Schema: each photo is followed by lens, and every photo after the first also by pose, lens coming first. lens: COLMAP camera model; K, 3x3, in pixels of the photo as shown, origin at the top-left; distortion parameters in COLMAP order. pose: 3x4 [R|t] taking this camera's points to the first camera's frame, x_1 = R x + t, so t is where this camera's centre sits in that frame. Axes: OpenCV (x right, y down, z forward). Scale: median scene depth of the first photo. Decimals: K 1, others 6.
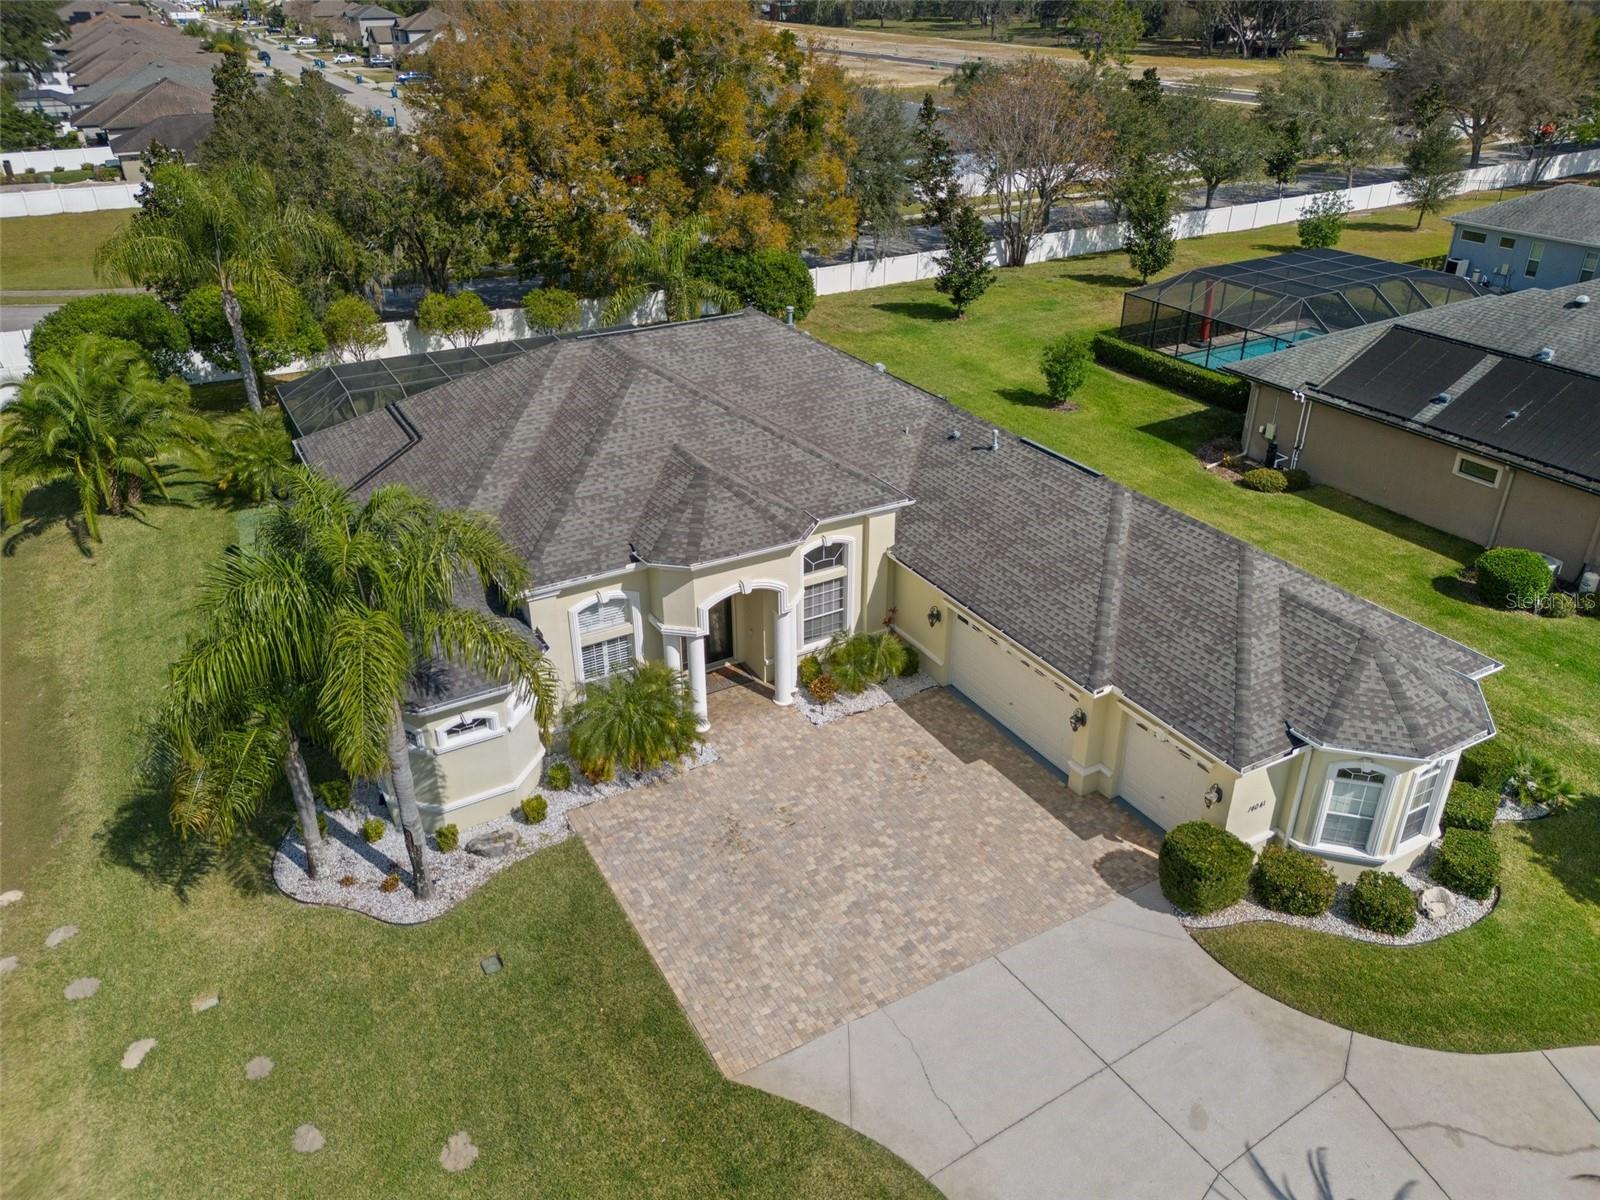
lens RADIAL K [[1158.9, 0, 791.9], [0, 1158.9, 605.0], [0, 0, 1]] dist [0.053297, -0.045927]
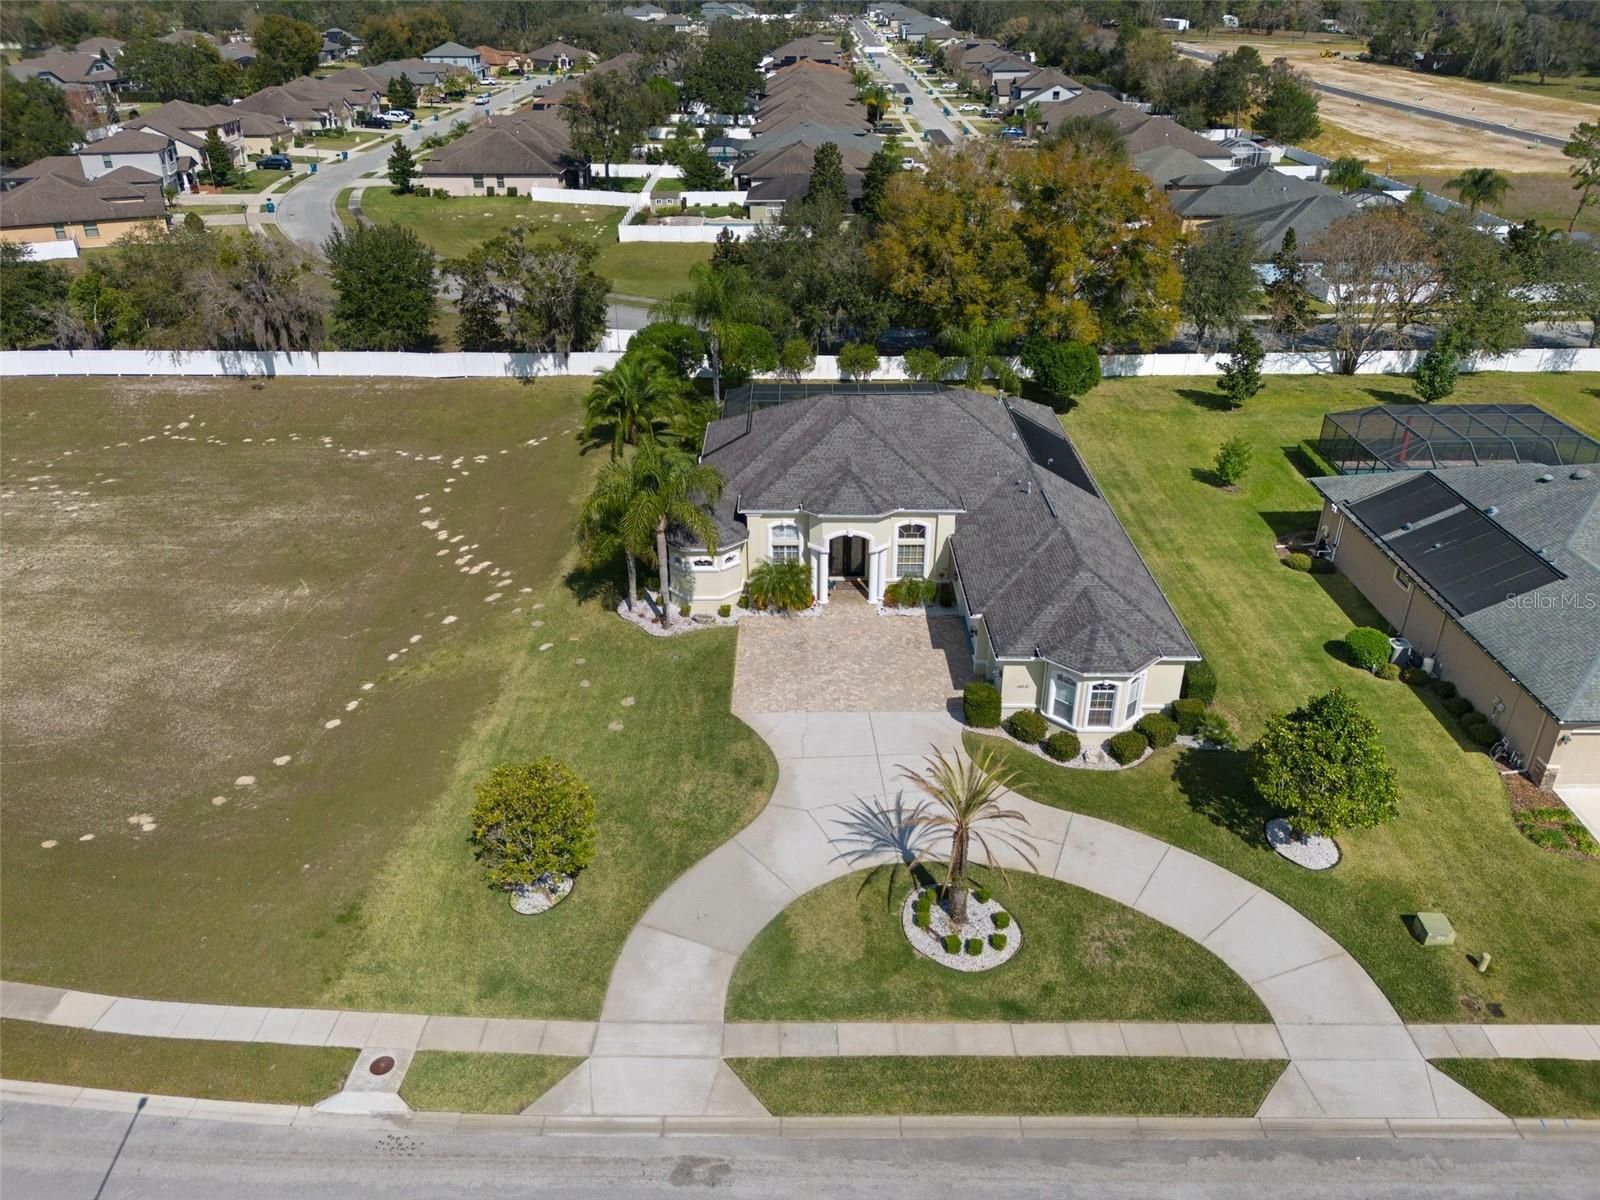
lens RADIAL K [[1158.9, 0, 791.9], [0, 1158.9, 605.0], [0, 0, 1]] dist [0.053297, -0.045927]
pose [[0.869345, 0.234623, -0.434962, 0.702843], [-0.237953, 0.970105, 0.047695, 0.030860], [0.433149, 0.062037, 0.899185, -0.748712]]
